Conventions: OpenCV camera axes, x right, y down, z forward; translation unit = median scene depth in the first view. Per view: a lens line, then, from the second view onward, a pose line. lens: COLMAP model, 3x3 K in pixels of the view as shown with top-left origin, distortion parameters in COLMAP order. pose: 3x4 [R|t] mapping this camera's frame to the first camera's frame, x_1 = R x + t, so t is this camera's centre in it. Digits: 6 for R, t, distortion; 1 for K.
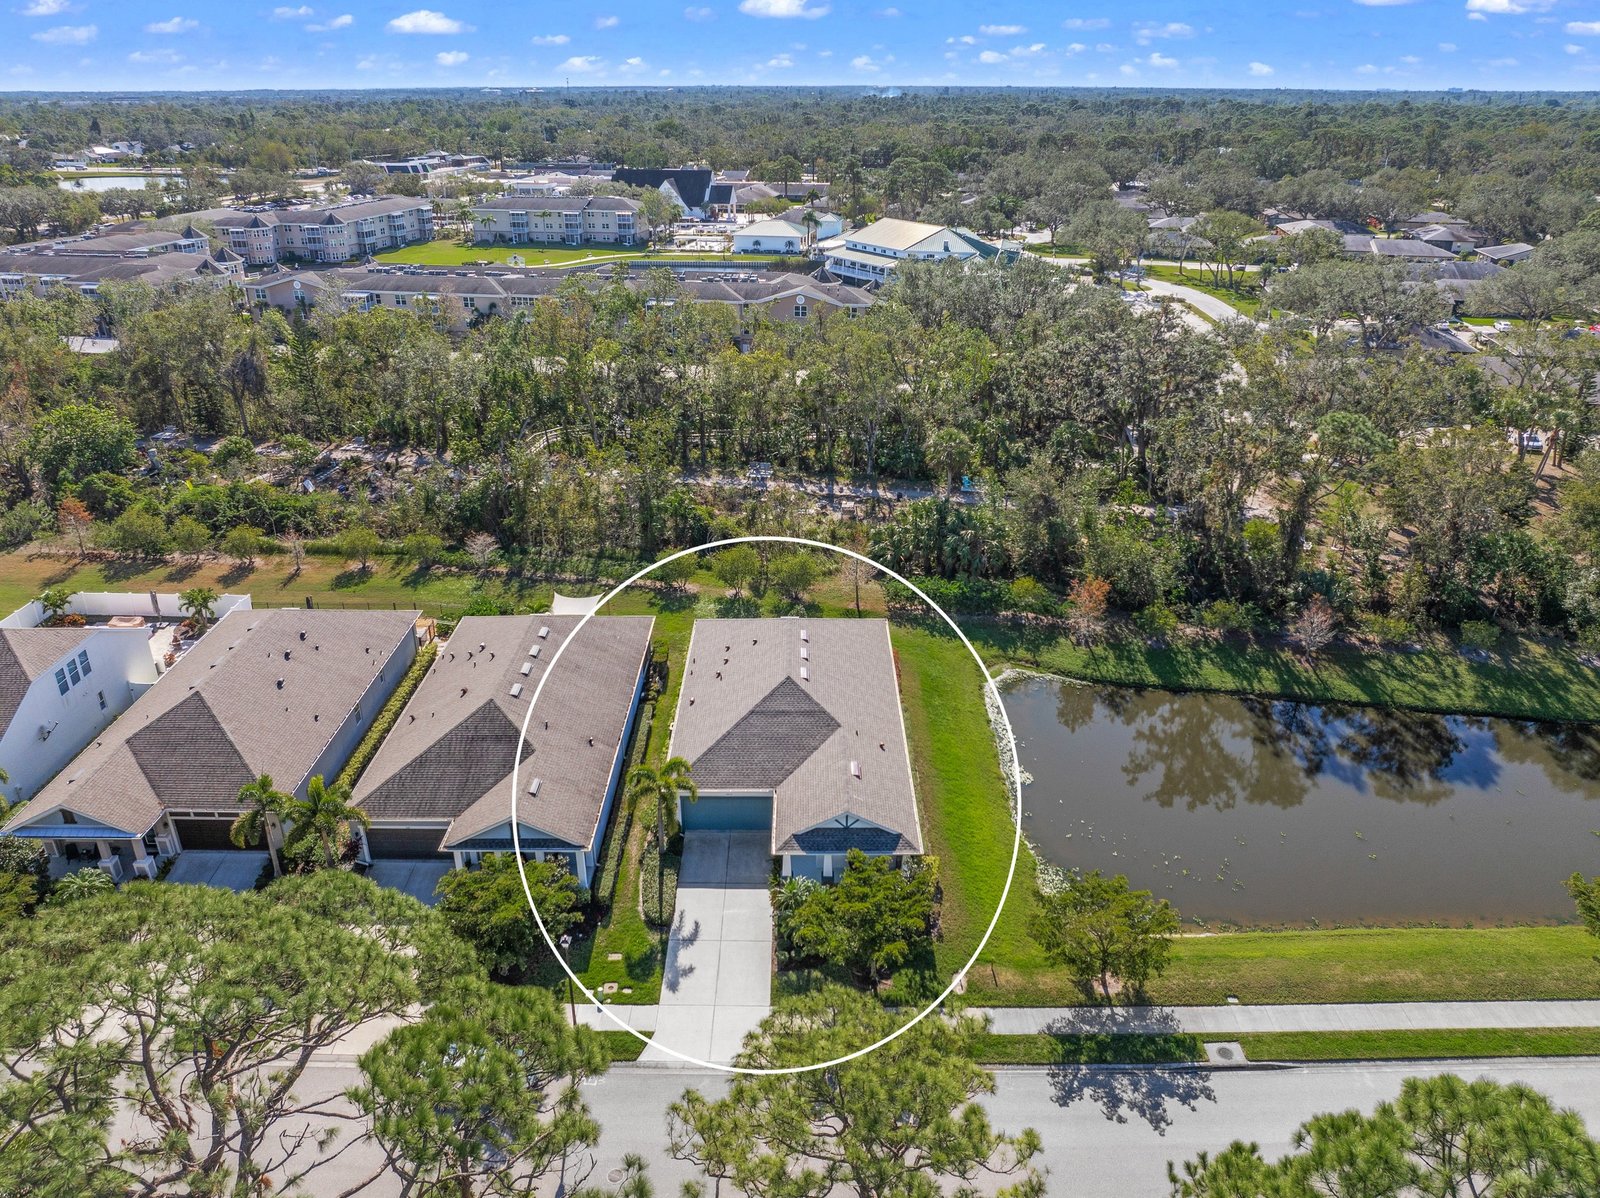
lens RADIAL K [[1112.3, 0, 800.0], [0, 1112.3, 599.0], [0, 0, 1]] dist [-0.027238, -0.027253]
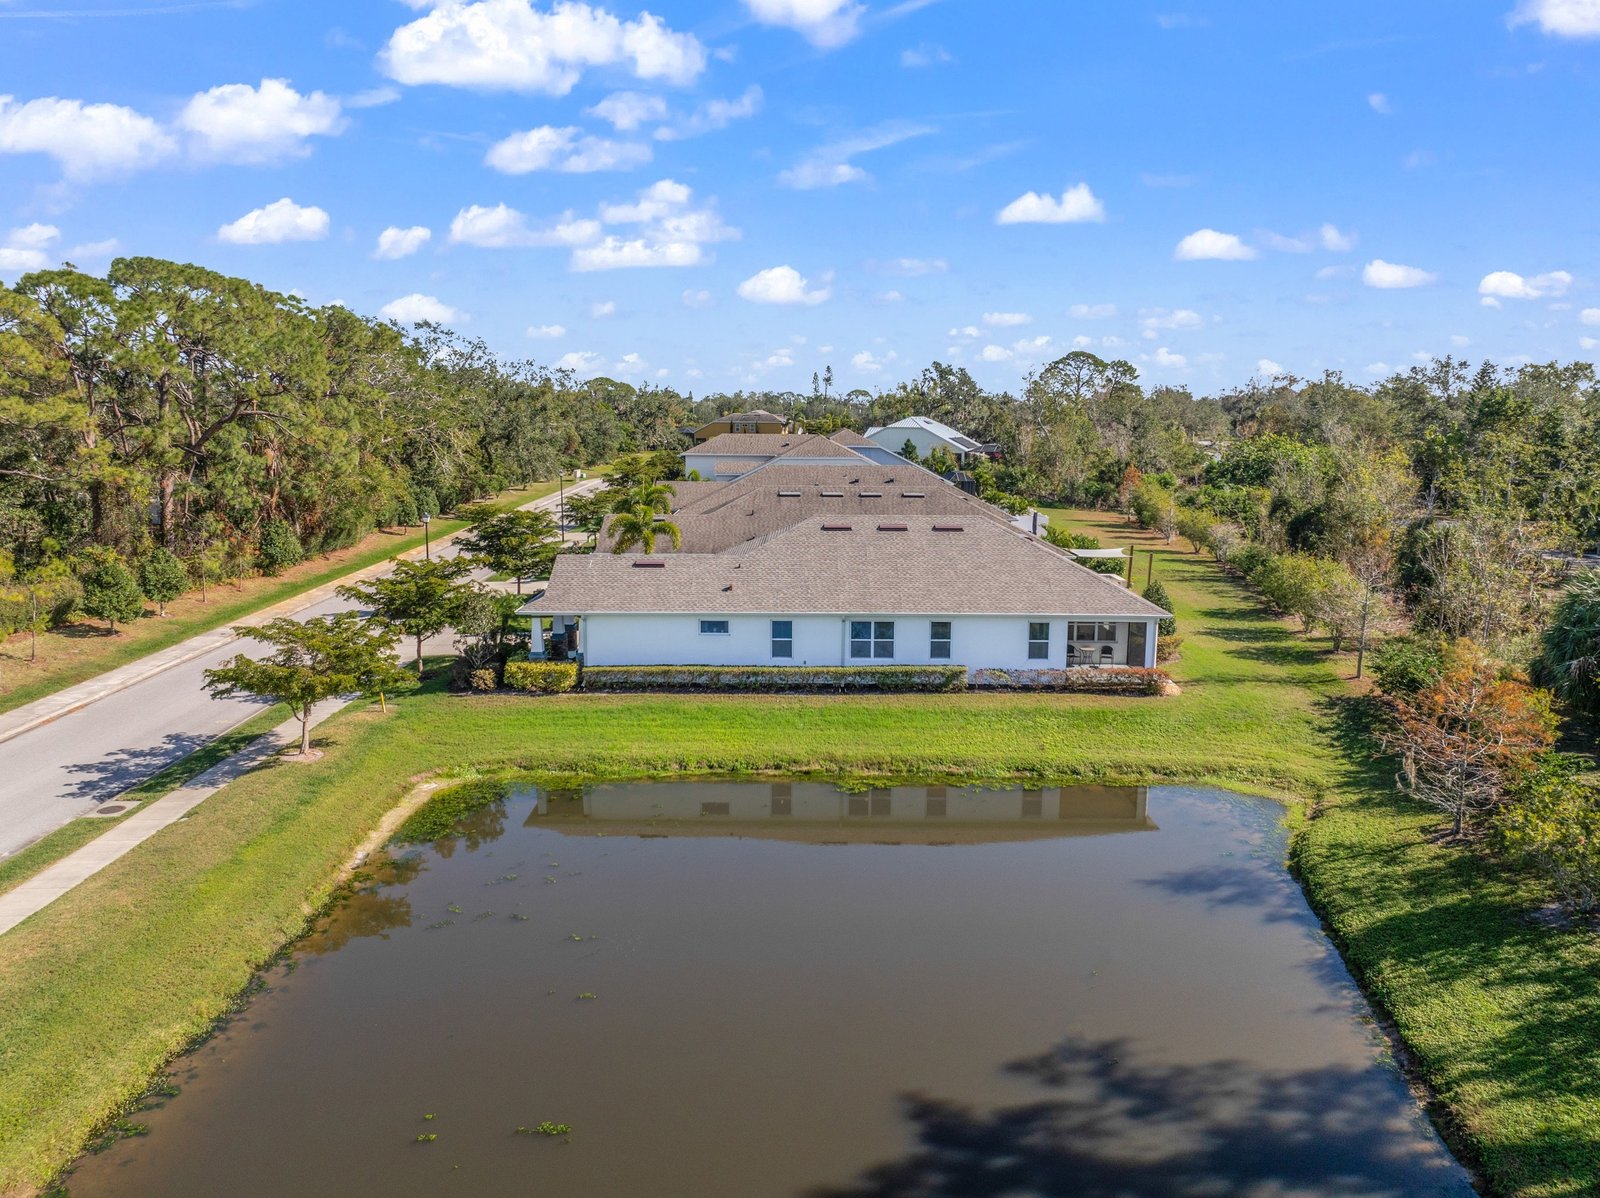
lens RADIAL K [[1112.3, 0, 800.0], [0, 1112.3, 599.0], [0, 0, 1]] dist [-0.027238, -0.027253]
pose [[-0.002485, 0.170312, -0.985387, 0.645237], [-0.421783, 0.893271, 0.155454, 0.003469], [0.906693, 0.416006, 0.069614, 0.799672]]
